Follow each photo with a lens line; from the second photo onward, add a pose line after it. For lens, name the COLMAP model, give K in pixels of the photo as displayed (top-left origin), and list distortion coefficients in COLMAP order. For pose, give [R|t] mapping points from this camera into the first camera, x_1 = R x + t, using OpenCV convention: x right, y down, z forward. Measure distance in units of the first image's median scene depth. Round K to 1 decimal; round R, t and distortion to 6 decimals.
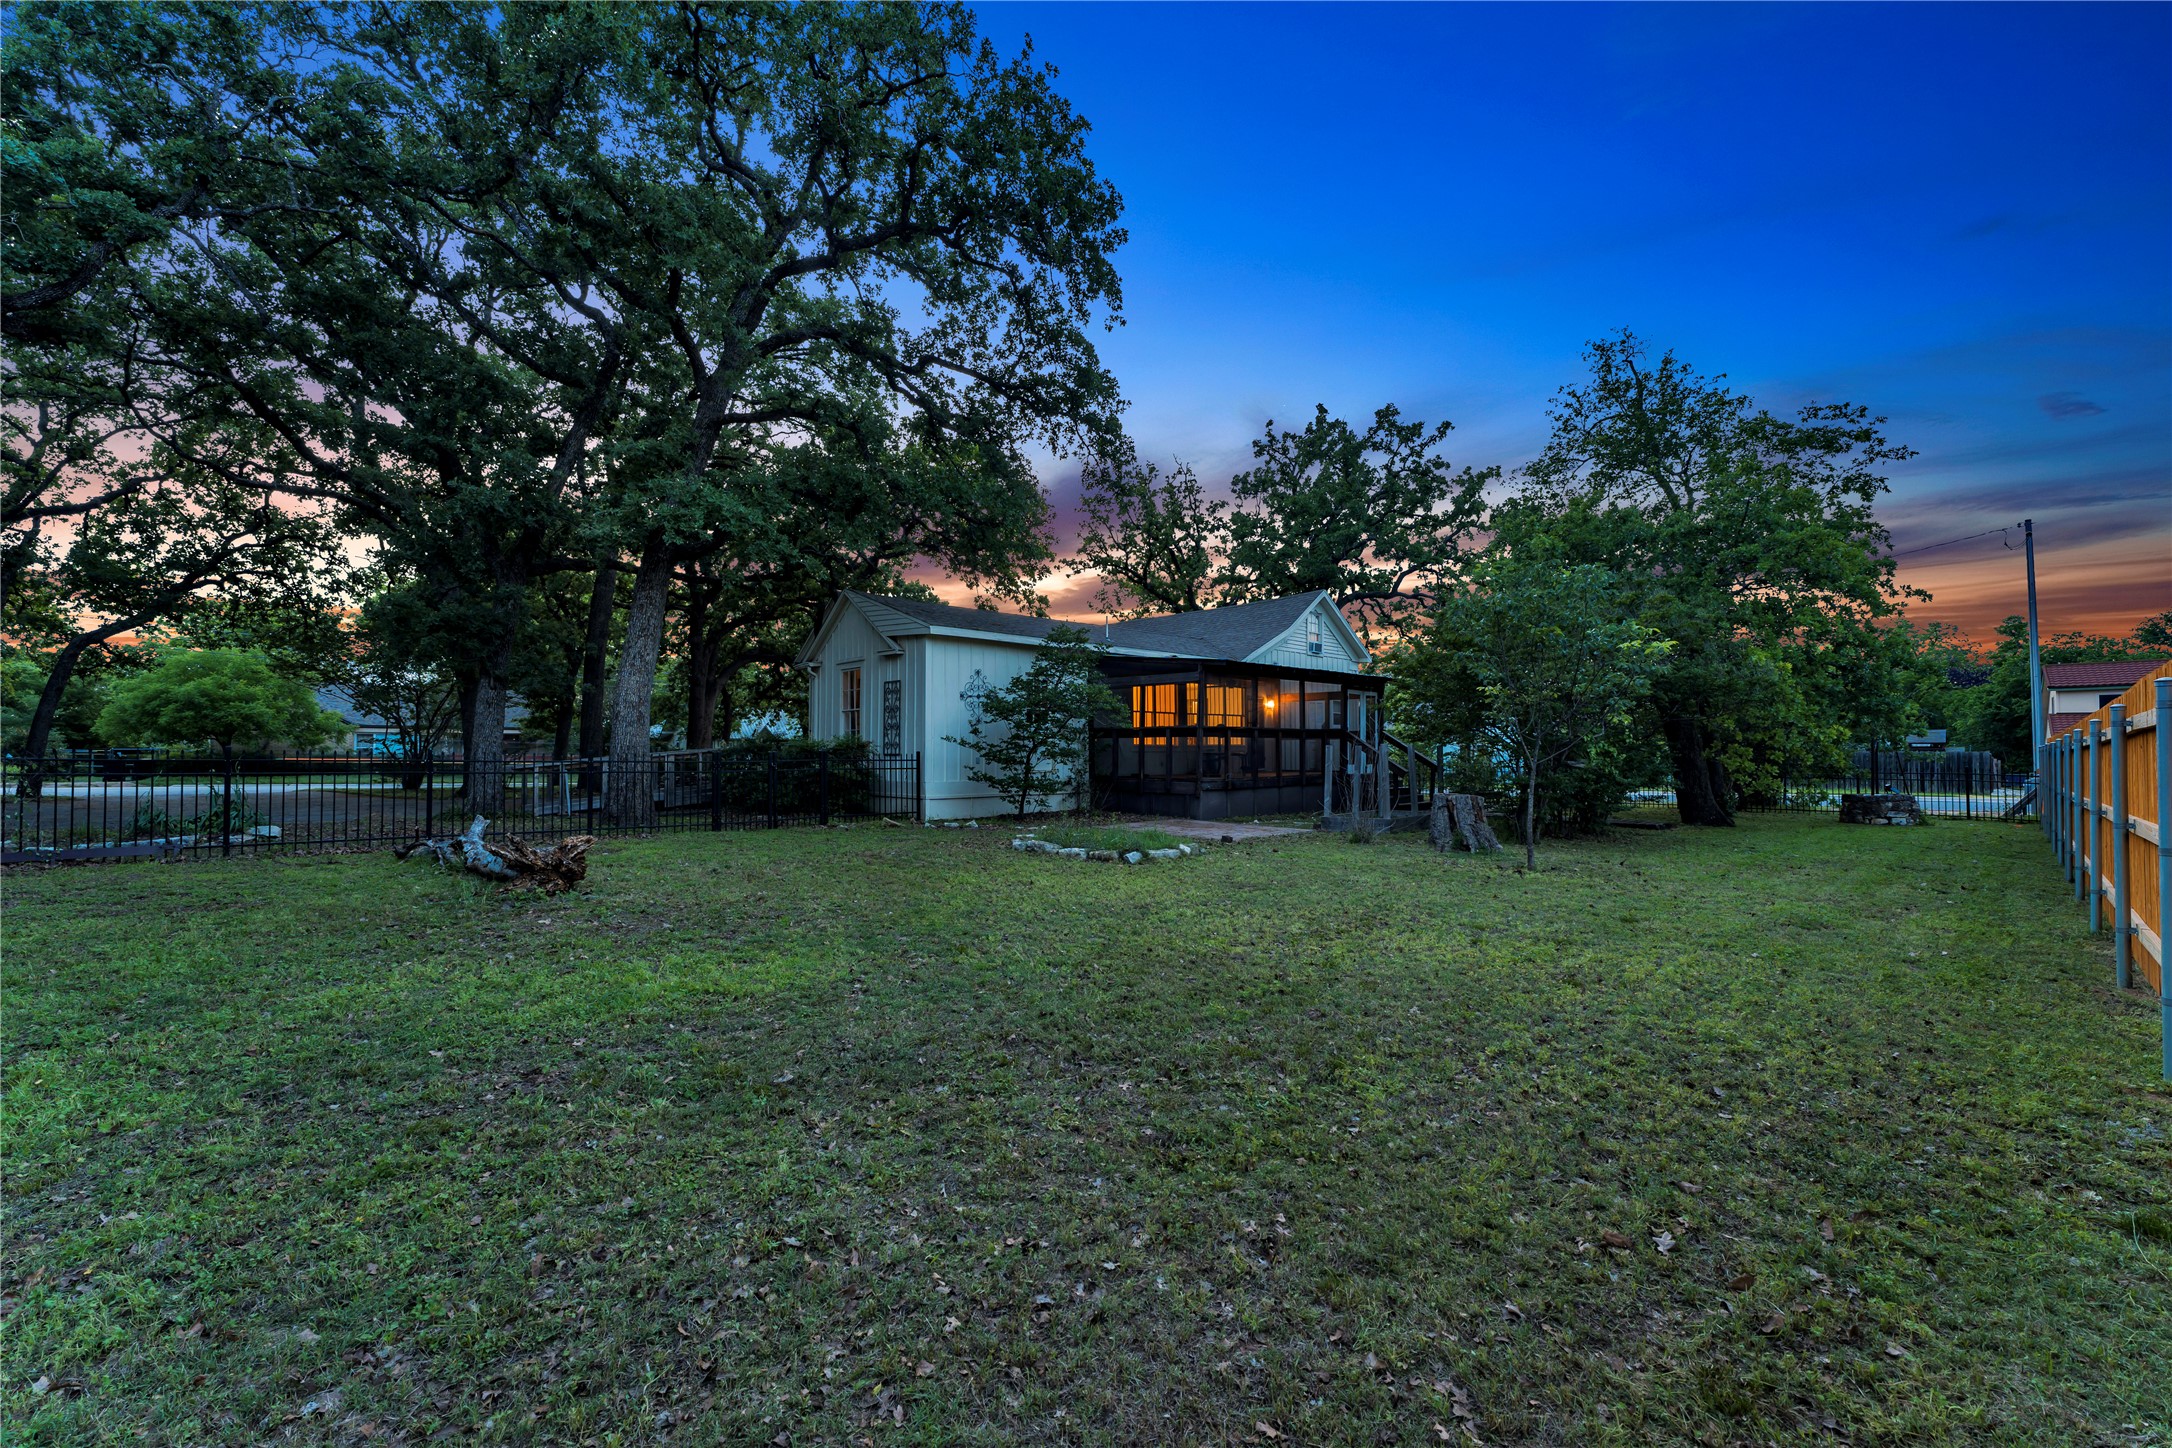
lens RADIAL K [[1013.8, 0, 1086.0], [0, 1013.8, 724.0], [0, 0, 1]] dist [0.000421, 0.000007]
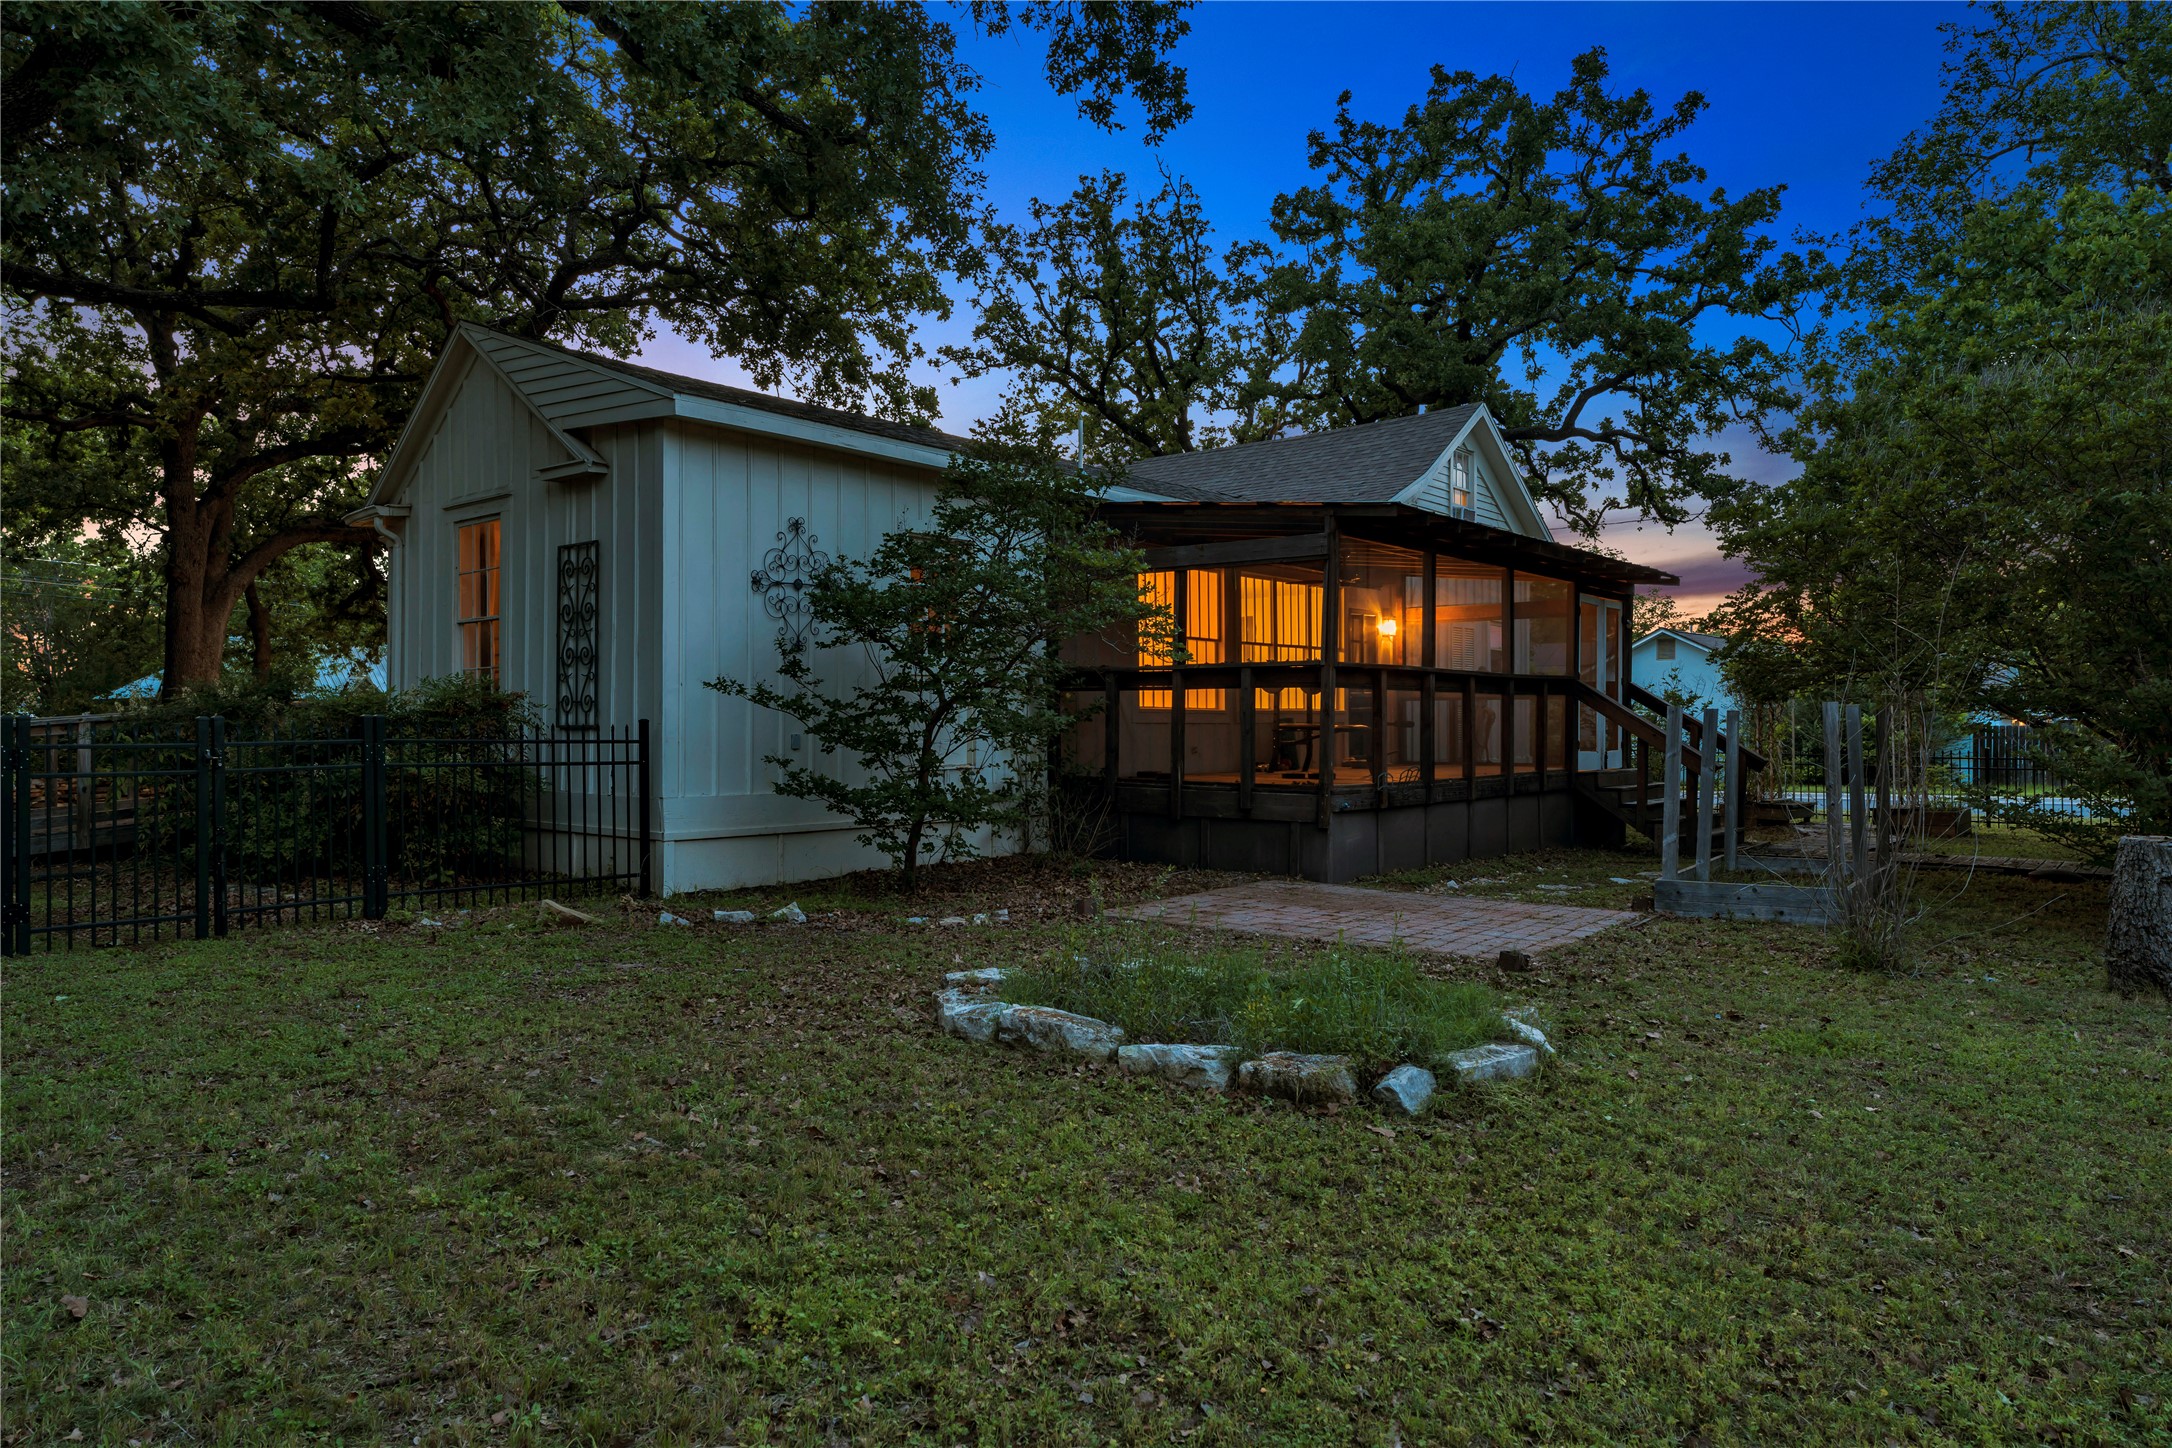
lens RADIAL K [[1452.0, 0, 1086.0], [0, 1452.0, 724.0], [0, 0, 1]] dist [-0.004412, -0.000864]
pose [[0.992948, 0.002599, 0.118522, -0.055222], [-0.005470, 0.999699, 0.023911, 0.013076], [-0.118424, -0.024391, 0.992664, 0.374925]]
